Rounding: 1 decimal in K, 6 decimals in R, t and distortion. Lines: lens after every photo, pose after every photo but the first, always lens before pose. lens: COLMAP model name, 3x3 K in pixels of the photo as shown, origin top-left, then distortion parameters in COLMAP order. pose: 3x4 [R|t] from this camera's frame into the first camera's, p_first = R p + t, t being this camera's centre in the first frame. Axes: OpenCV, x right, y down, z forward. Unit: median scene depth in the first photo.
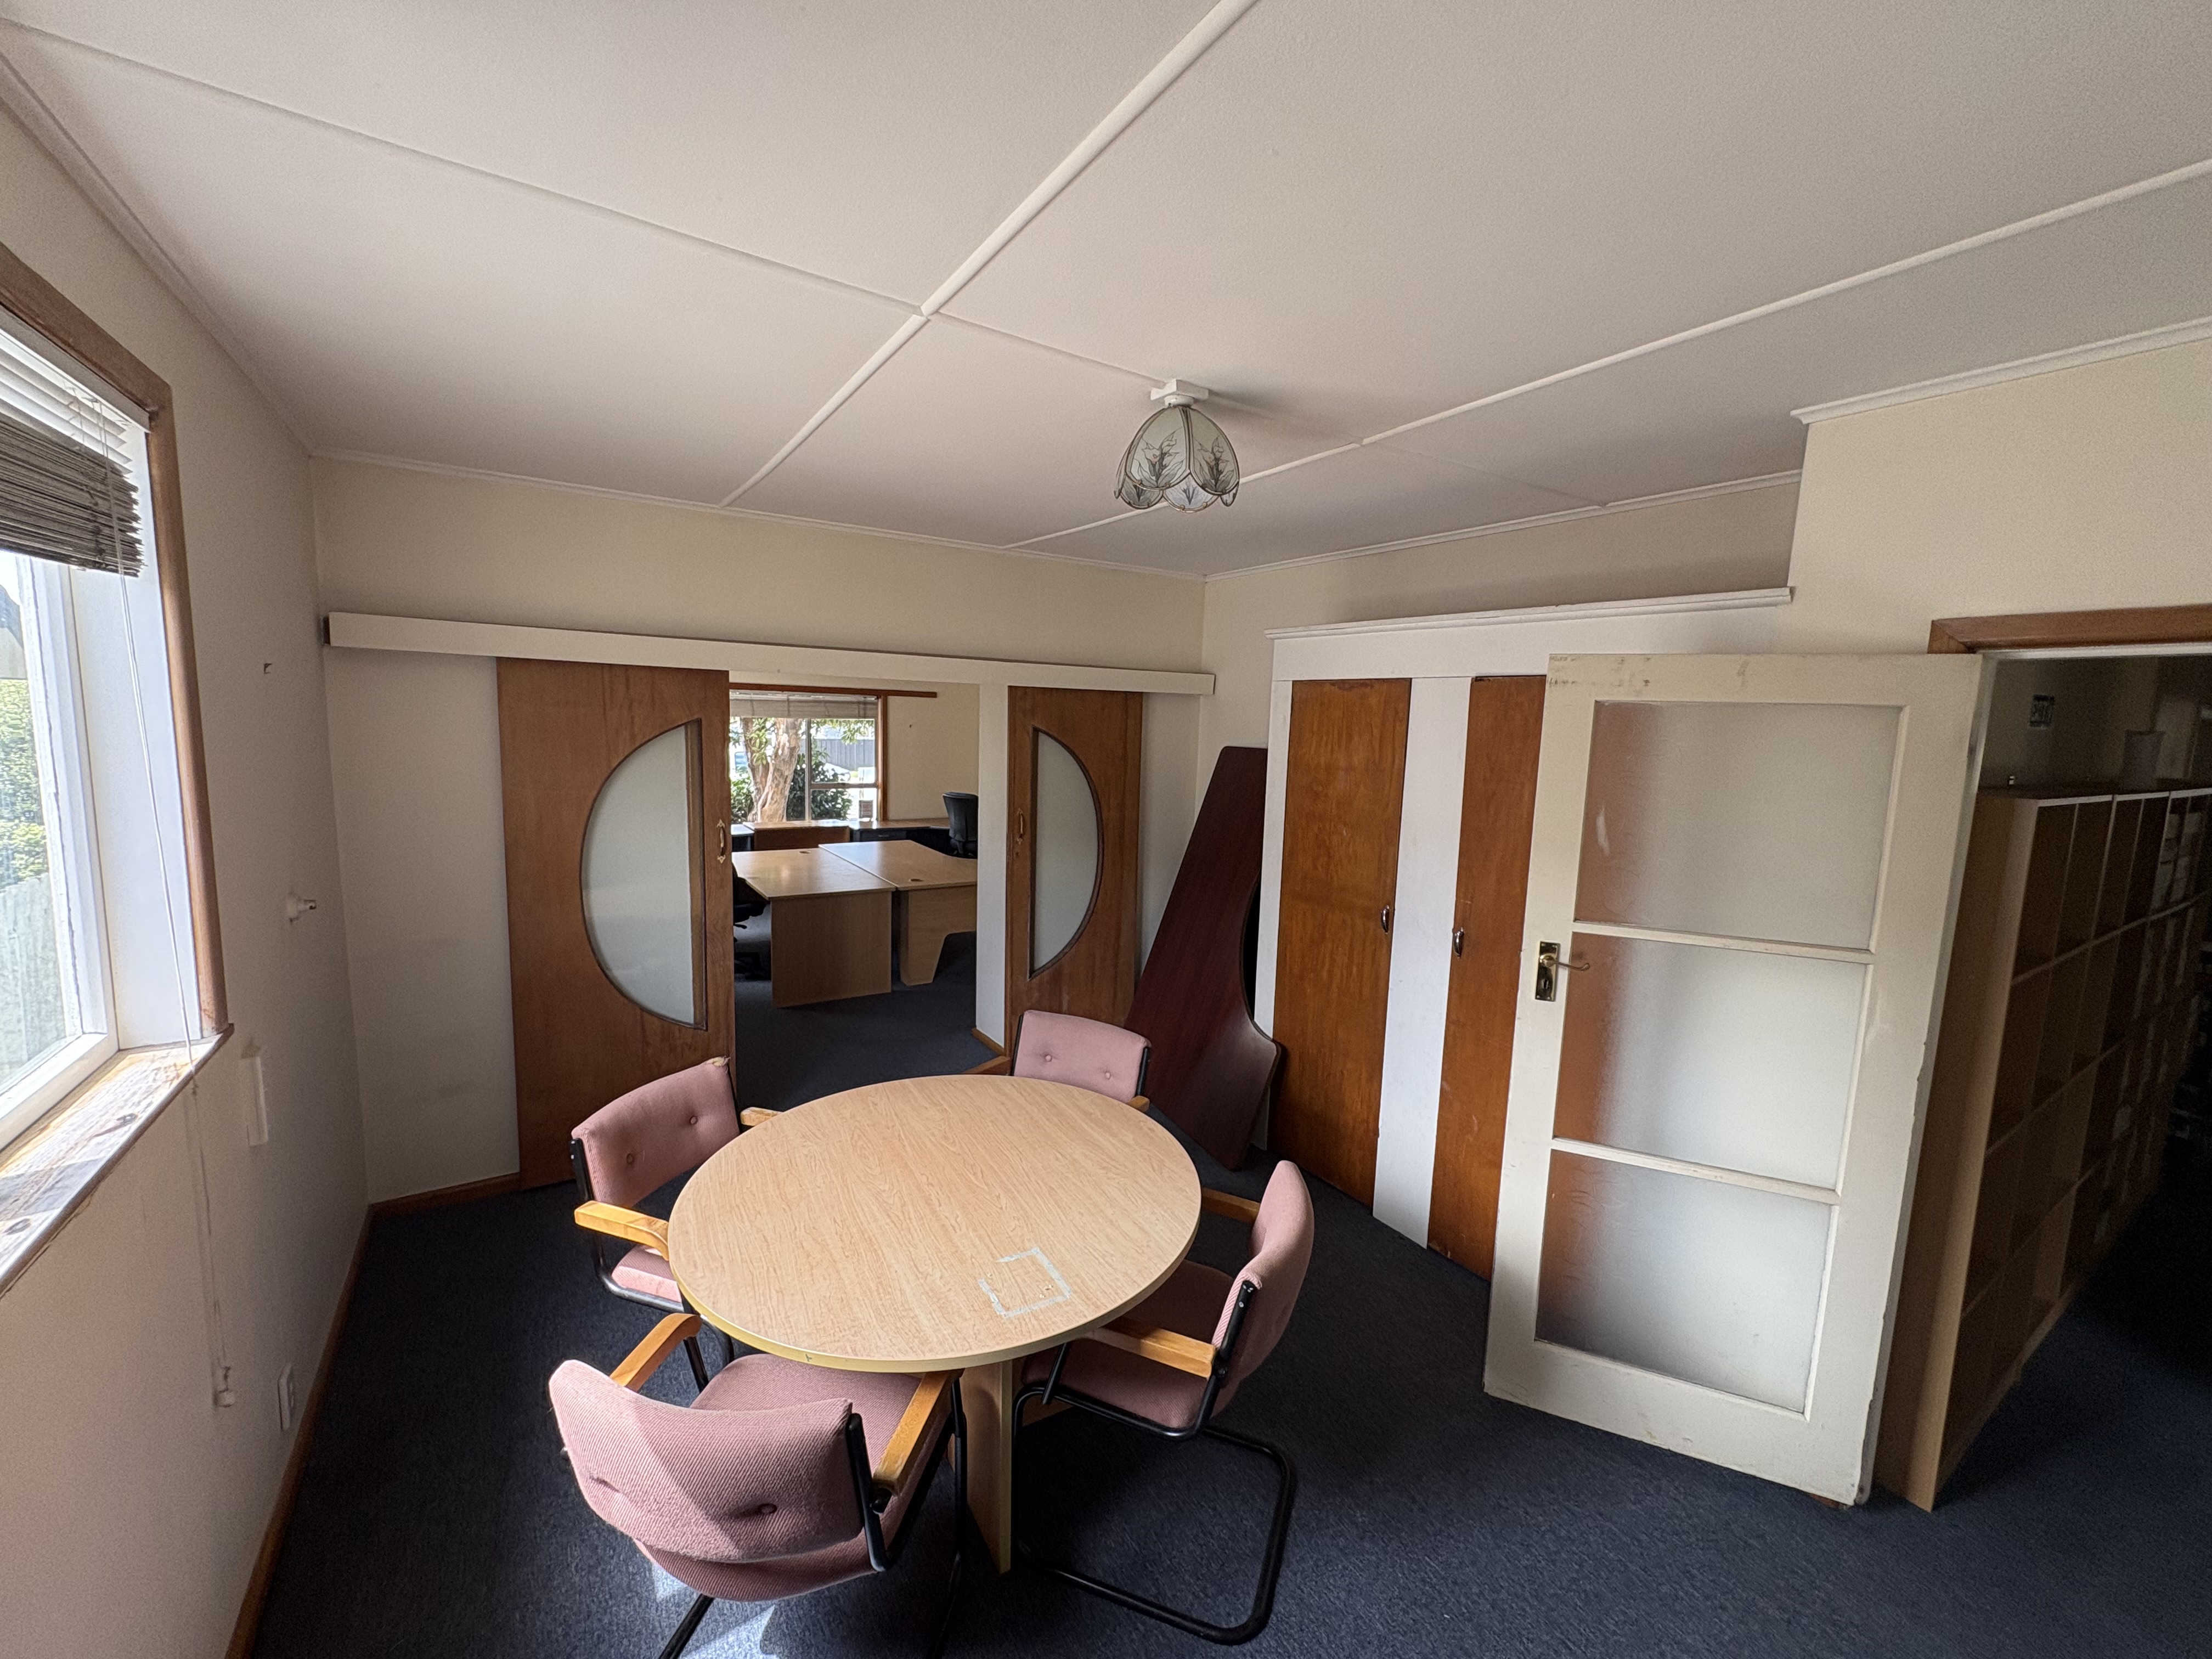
lens RADIAL K [[879.1, 0, 1108.4], [0, 879.1, 824.6], [0, 0, 1]] dist [0.000548, -0.000005]
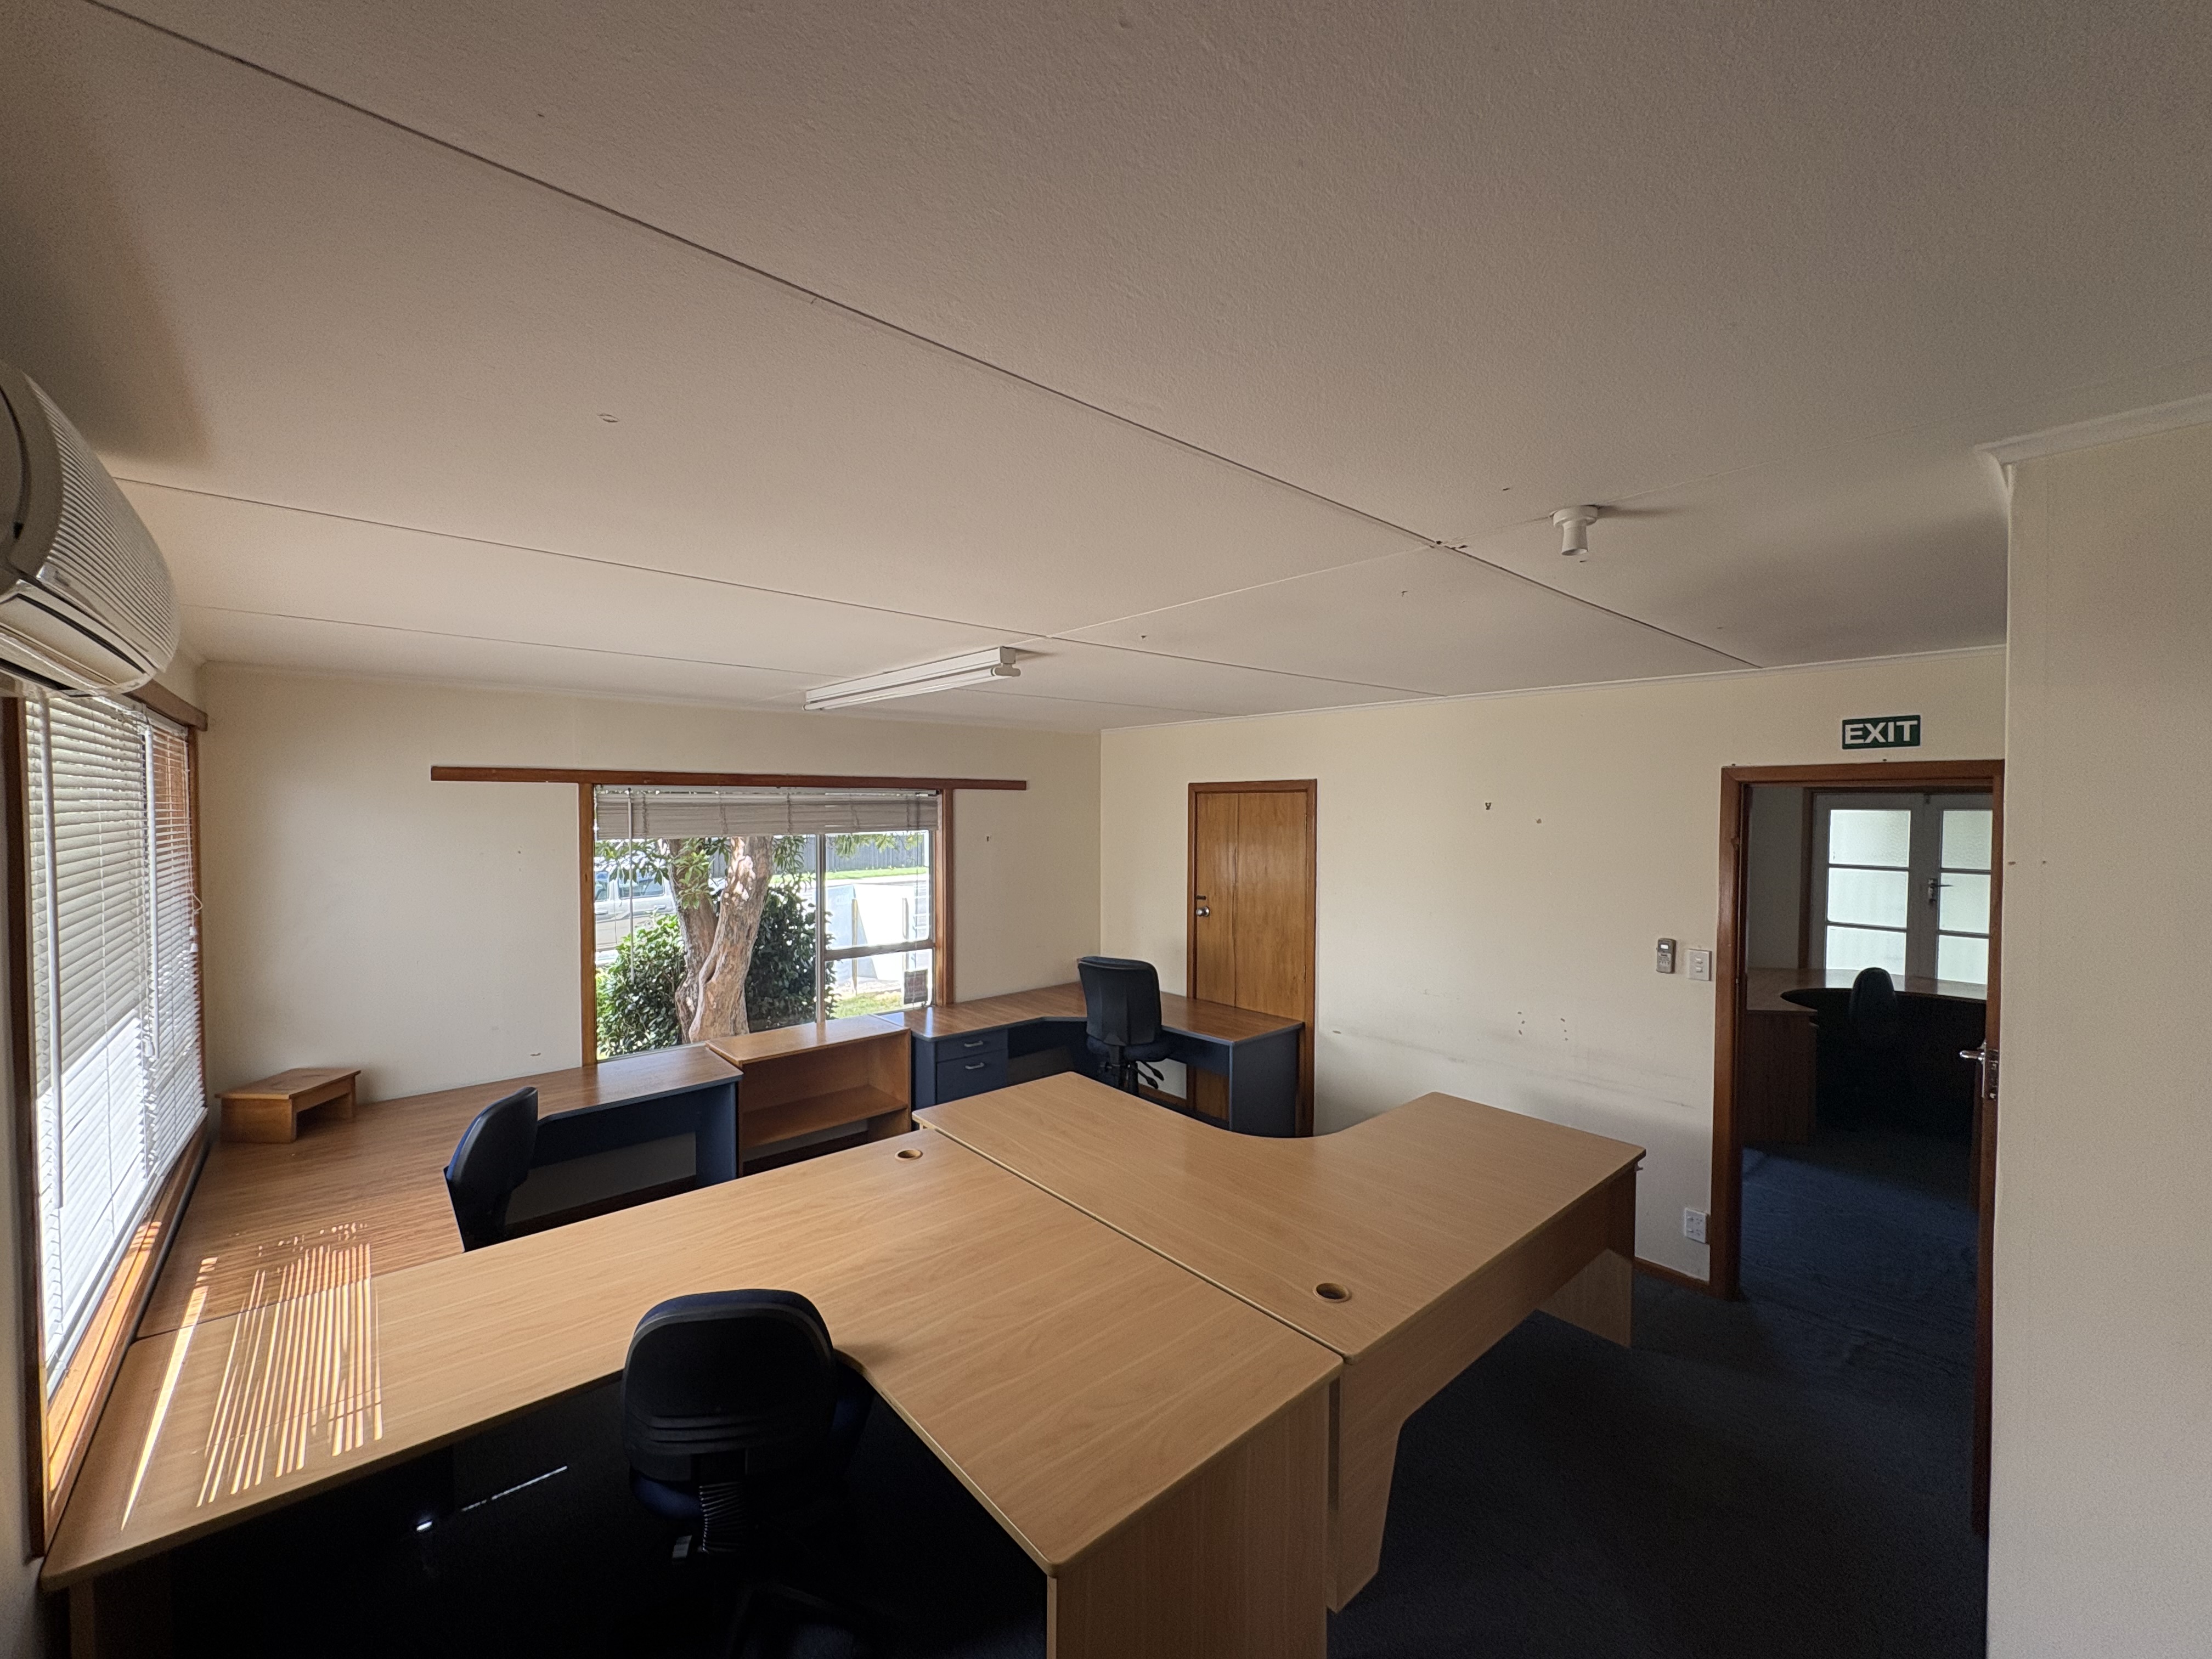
lens RADIAL K [[879.1, 0, 1108.0], [0, 879.1, 829.2], [0, 0, 1]] dist [0.000548, -0.000005]
pose [[0.990773, -0.037606, 0.130213, -0.226174], [0.049628, 0.994673, -0.090346, -0.062671], [-0.126122, 0.095974, 0.987361, 0.418095]]
